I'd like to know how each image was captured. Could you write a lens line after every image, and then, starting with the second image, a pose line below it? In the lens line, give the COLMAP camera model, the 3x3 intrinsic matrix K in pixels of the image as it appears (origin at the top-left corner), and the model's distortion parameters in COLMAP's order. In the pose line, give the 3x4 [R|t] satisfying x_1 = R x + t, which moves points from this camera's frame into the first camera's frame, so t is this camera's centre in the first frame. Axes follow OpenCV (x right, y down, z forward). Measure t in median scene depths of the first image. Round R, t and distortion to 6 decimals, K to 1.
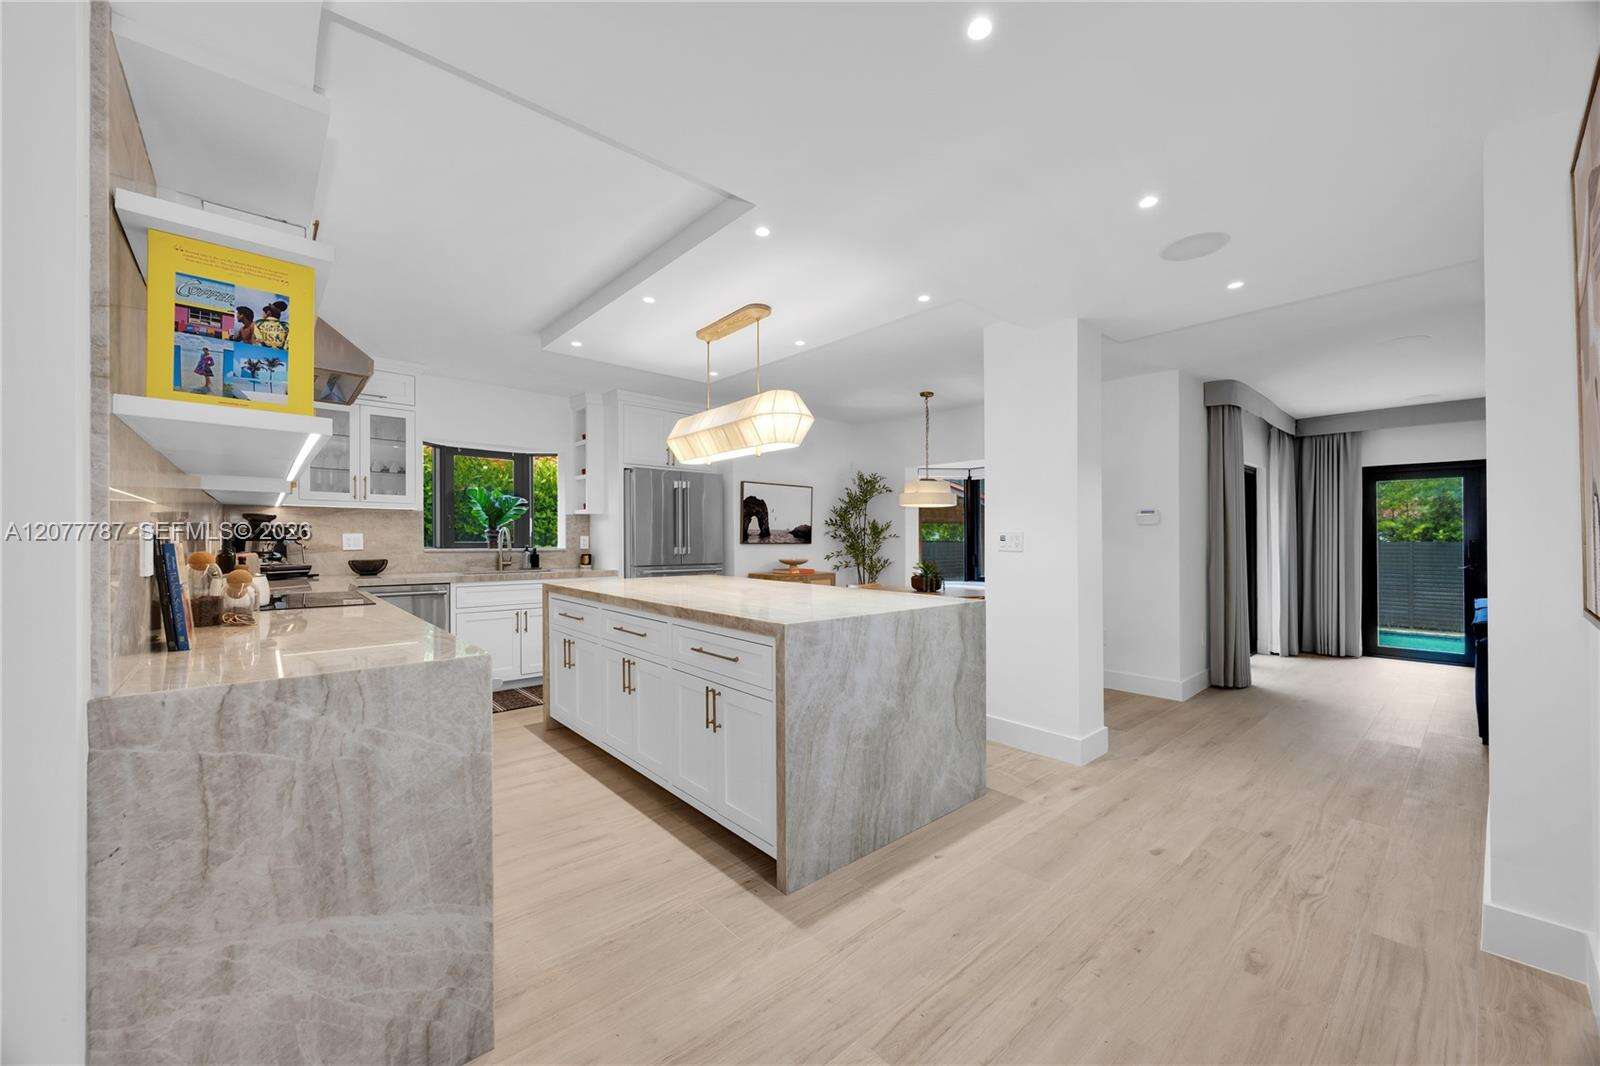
lens RADIAL K [[625.5, 0, 800.0], [0, 625.5, 533.0], [0, 0, 1]] dist [-0.000757, -0.000089]
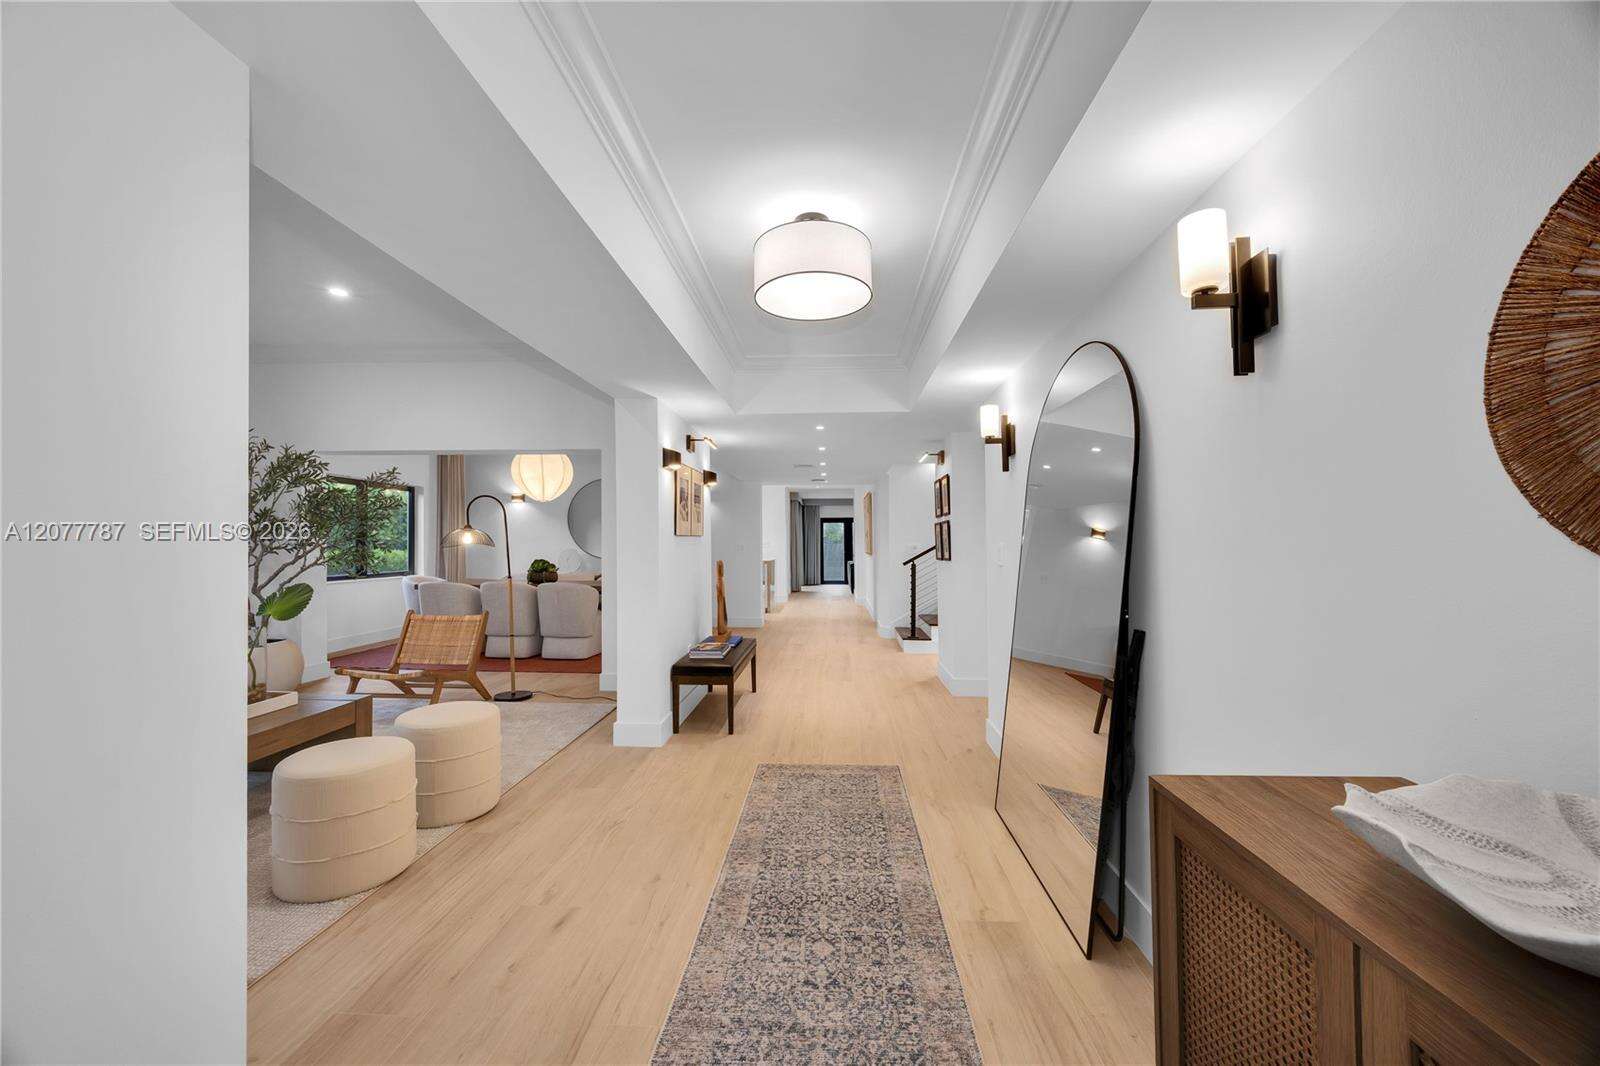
lens RADIAL K [[625.5, 0, 800.0], [0, 625.5, 533.0], [0, 0, 1]] dist [-0.000757, -0.000089]
pose [[0.701731, 0.004902, 0.712425, -1.171292], [0.006594, 0.999889, -0.013375, 0.009283], [-0.712412, 0.014083, 0.701621, -0.904842]]
